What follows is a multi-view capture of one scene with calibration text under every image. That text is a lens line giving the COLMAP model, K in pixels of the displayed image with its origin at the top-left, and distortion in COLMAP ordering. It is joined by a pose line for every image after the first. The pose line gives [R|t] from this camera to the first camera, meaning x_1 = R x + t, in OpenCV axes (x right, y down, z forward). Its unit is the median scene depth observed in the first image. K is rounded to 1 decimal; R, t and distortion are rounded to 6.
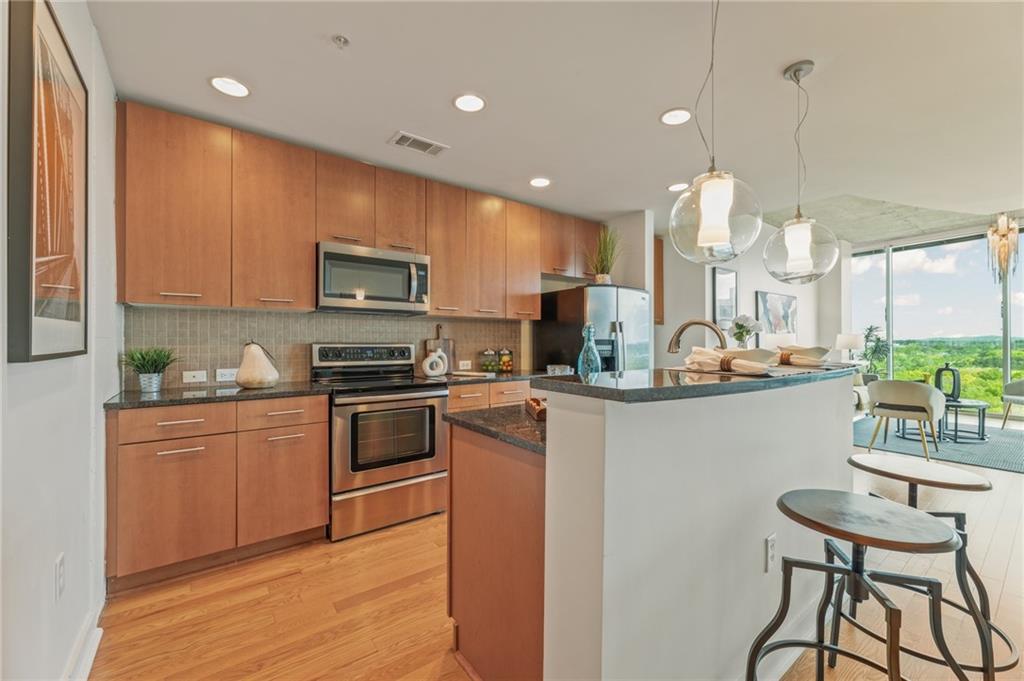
lens RADIAL K [[412.0, 0, 506.1], [0, 412.0, 339.0], [0, 0, 1]] dist [0.000800, -0.000090]
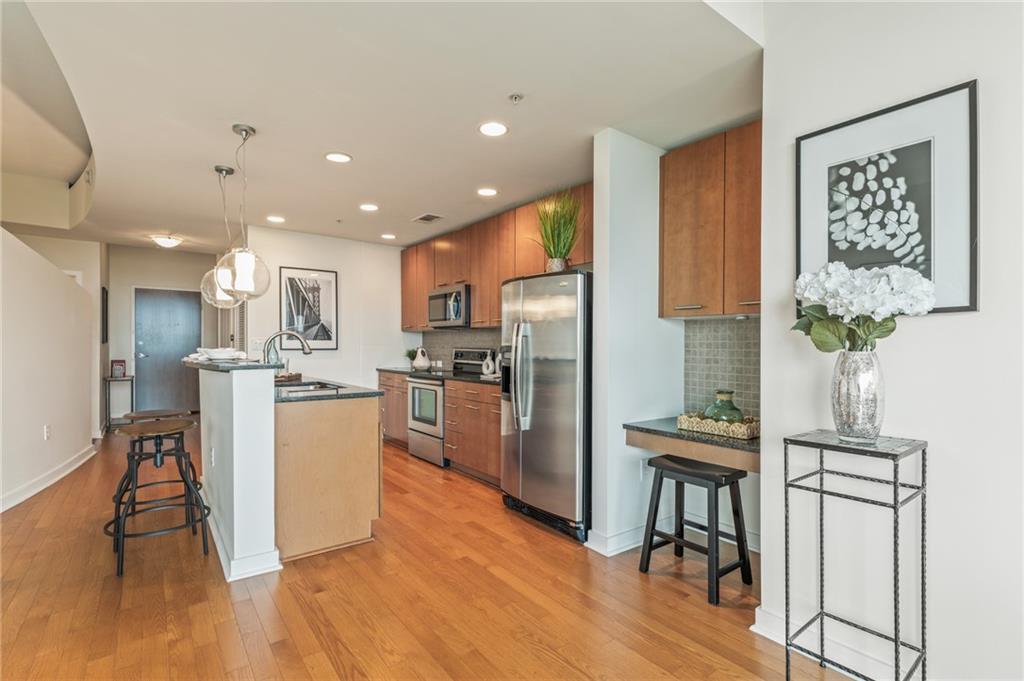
lens RADIAL K [[475.7, 0, 510.2], [0, 475.7, 348.9], [0, 0, 1]] dist [0.000468, 0.000229]
pose [[0.011701, 0.001434, -0.999931, 1.193788], [-0.005399, 0.999984, 0.001371, 0.007433], [0.999917, 0.005383, 0.011709, 0.982446]]
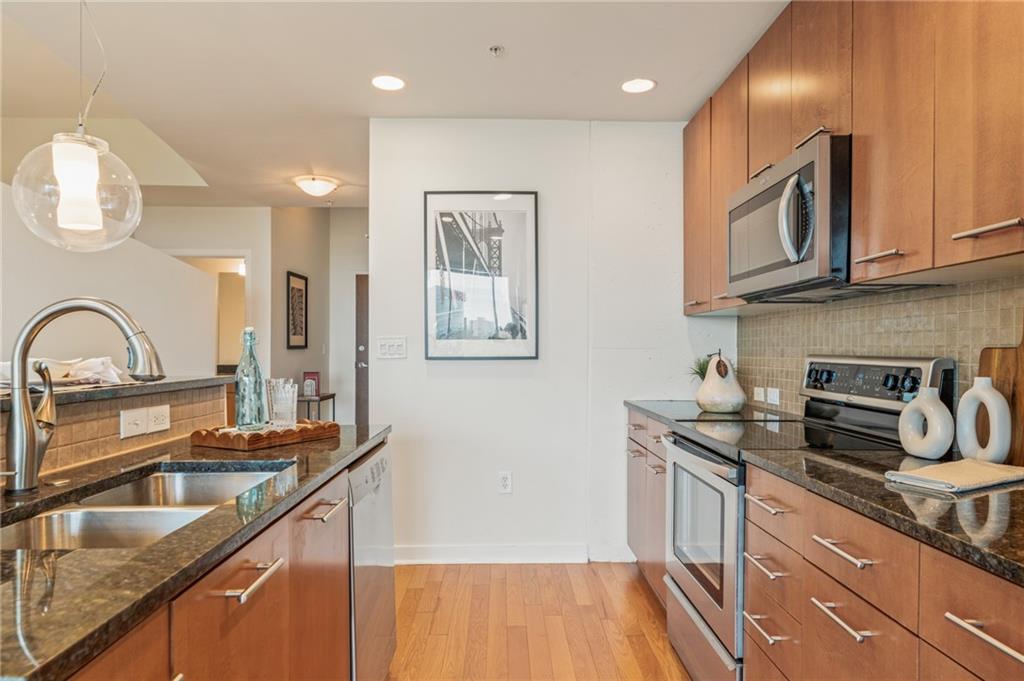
lens RADIAL K [[623.7, 0, 512.5], [0, 623.7, 357.6], [0, 0, 1]] dist [-0.002333, -0.000412]
pose [[-0.580842, 0.008517, -0.813972, 0.402868], [-0.000051, 0.999945, 0.010499, 0.003357], [0.814017, 0.006140, -0.580809, 0.955672]]
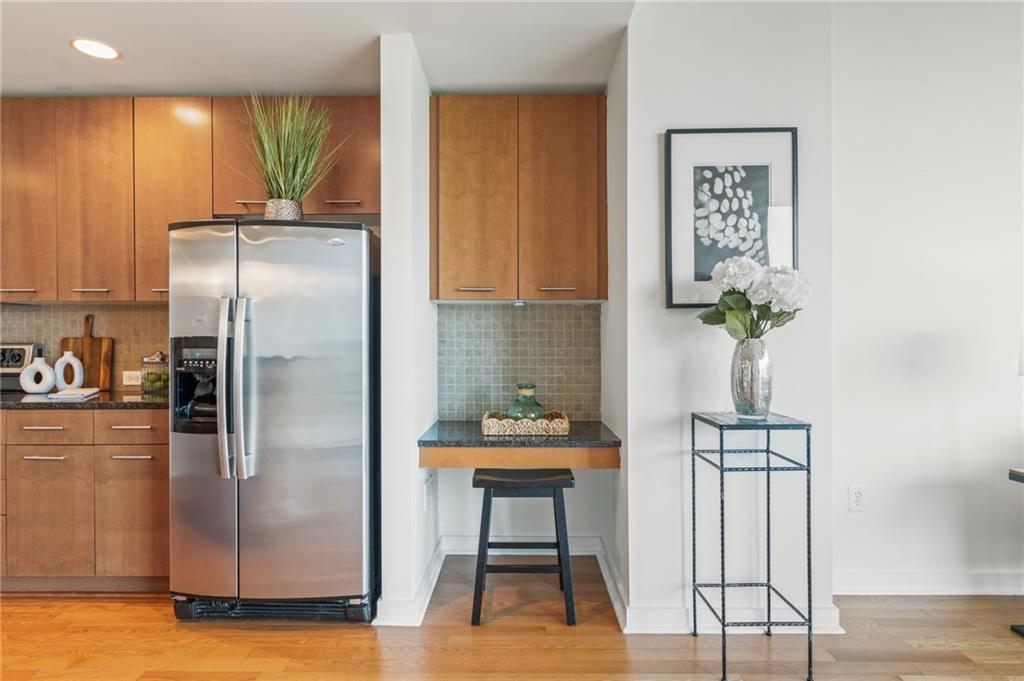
lens RADIAL K [[552.6, 0, 512.0], [0, 552.6, 340.5], [0, 0, 1]] dist [0.003029, 0.000073]
pose [[0.795538, -0.003689, -0.605892, 0.910753], [0.006541, 0.999975, 0.002501, 0.007657], [0.605868, -0.005953, 0.795543, 0.704839]]
